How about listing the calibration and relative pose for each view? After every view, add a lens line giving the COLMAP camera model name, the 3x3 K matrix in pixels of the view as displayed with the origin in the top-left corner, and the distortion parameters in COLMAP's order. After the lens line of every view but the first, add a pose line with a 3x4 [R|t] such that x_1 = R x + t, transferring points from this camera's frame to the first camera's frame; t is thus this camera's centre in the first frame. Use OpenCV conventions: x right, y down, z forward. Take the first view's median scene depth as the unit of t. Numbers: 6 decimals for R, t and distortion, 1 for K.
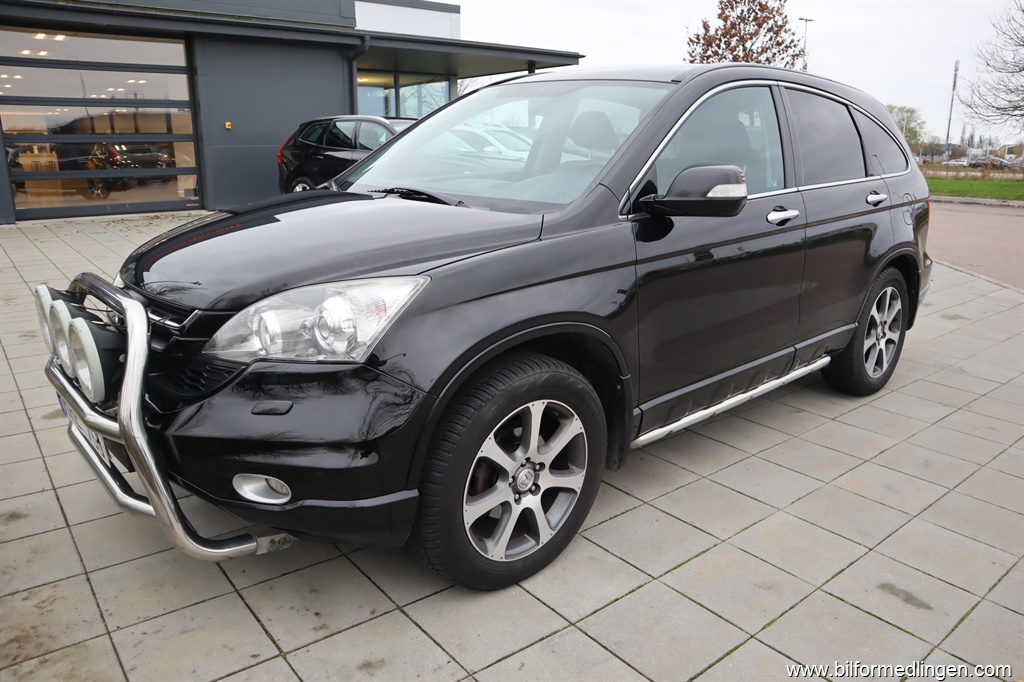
lens RADIAL K [[732.7, 0, 517.2], [0, 732.7, 345.2], [0, 0, 1]] dist [-0.114958, 0.073009]
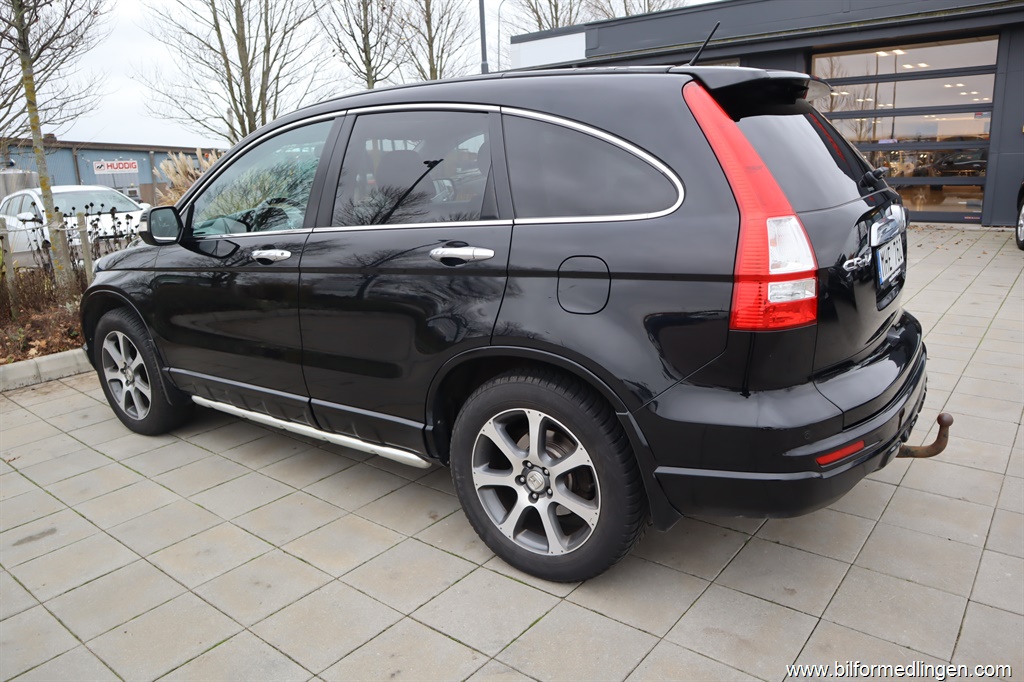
lens RADIAL K [[732.7, 0, 517.2], [0, 732.7, 345.2], [0, 0, 1]] dist [-0.114958, 0.073009]
pose [[0.211624, 0.222071, -0.951788, 1.466922], [-0.220070, 0.959662, 0.174978, -0.319604], [0.952252, 0.172431, 0.251959, 1.124728]]
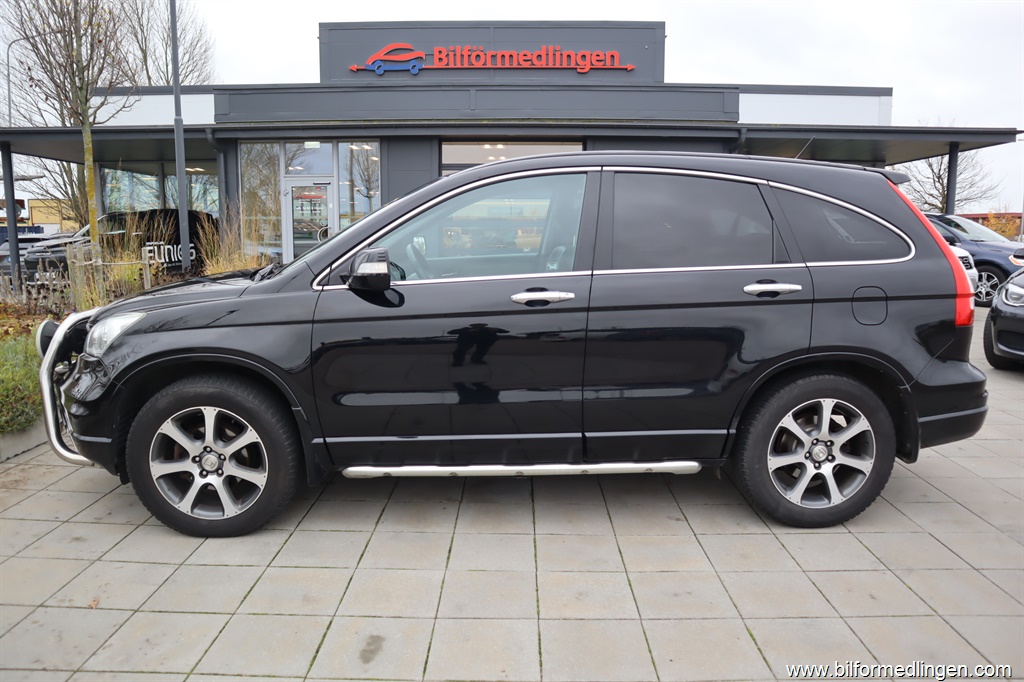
lens RADIAL K [[732.7, 0, 517.2], [0, 732.7, 345.2], [0, 0, 1]] dist [-0.114958, 0.073009]
pose [[0.773478, 0.095364, -0.626608, 1.026920], [-0.167012, 0.984343, -0.056350, -0.049020], [0.611423, 0.148237, 0.777295, 0.184013]]
